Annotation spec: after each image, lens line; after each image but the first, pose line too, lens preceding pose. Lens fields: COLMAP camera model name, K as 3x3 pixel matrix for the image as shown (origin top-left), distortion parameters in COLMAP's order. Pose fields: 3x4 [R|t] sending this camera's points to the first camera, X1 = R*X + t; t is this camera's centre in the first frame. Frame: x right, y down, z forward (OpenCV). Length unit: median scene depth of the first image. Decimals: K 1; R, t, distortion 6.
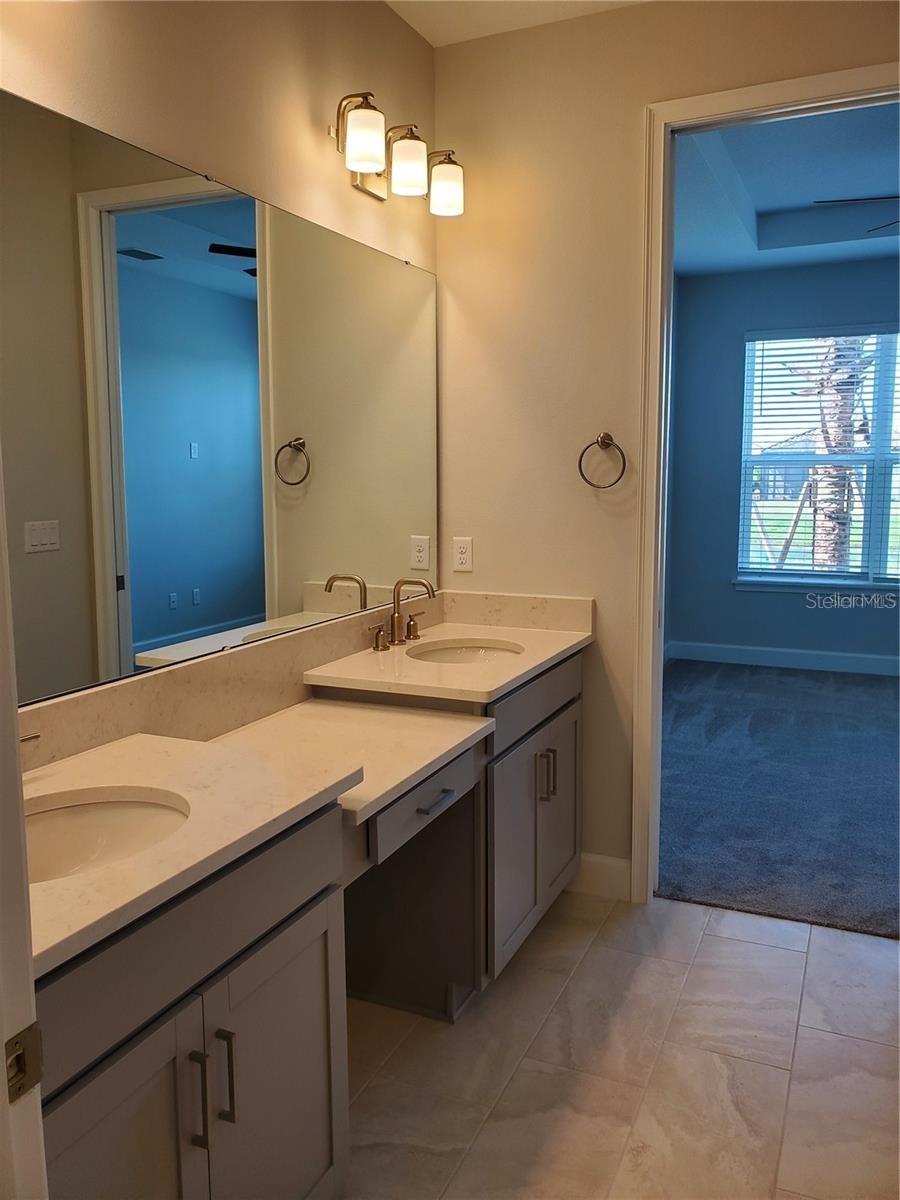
lens RADIAL K [[932.9, 0, 450.5], [0, 932.9, 599.1], [0, 0, 1]] dist [0.005376, 0.001800]
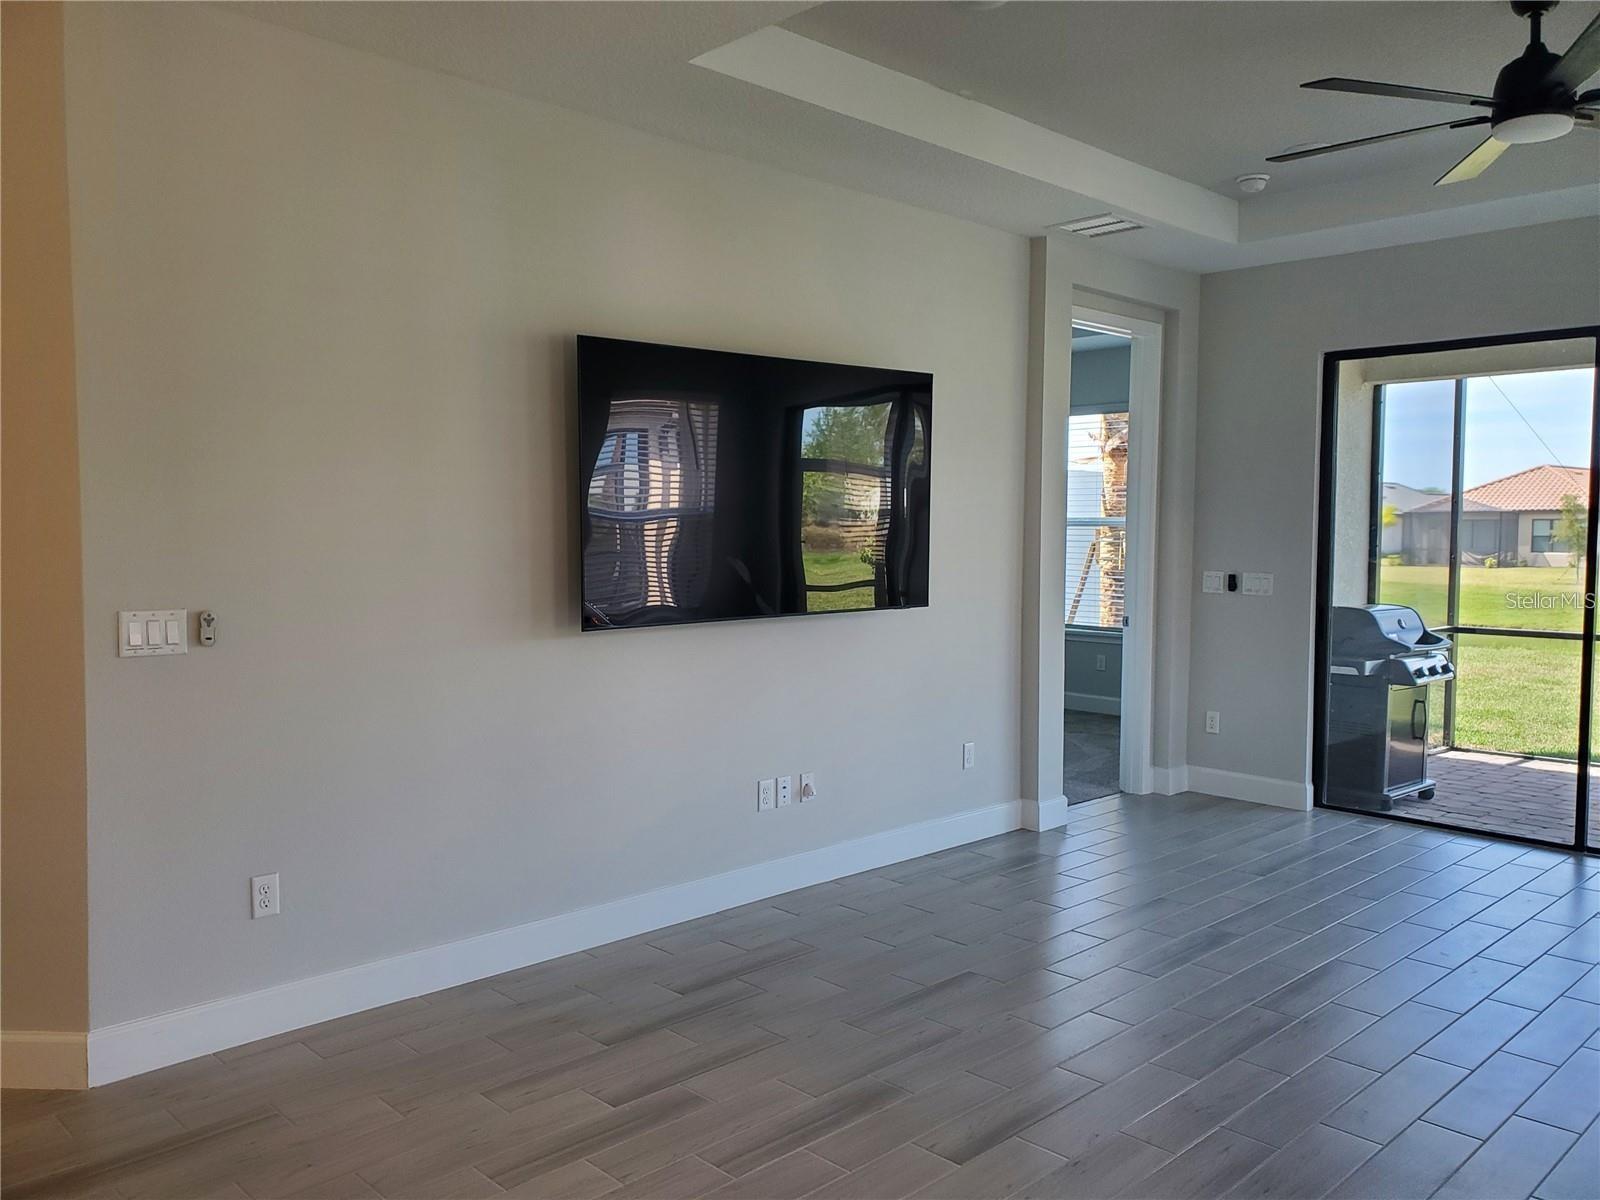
lens RADIAL K [[1243.8, 0, 800.2], [0, 1243.8, 599.5], [0, 0, 1]] dist [0.005376, 0.001800]
pose [[0.929397, 0.028239, -0.367999, 0.610595], [-0.056714, 0.996154, -0.066791, 0.059487], [0.364698, 0.082946, 0.927424, -0.477738]]
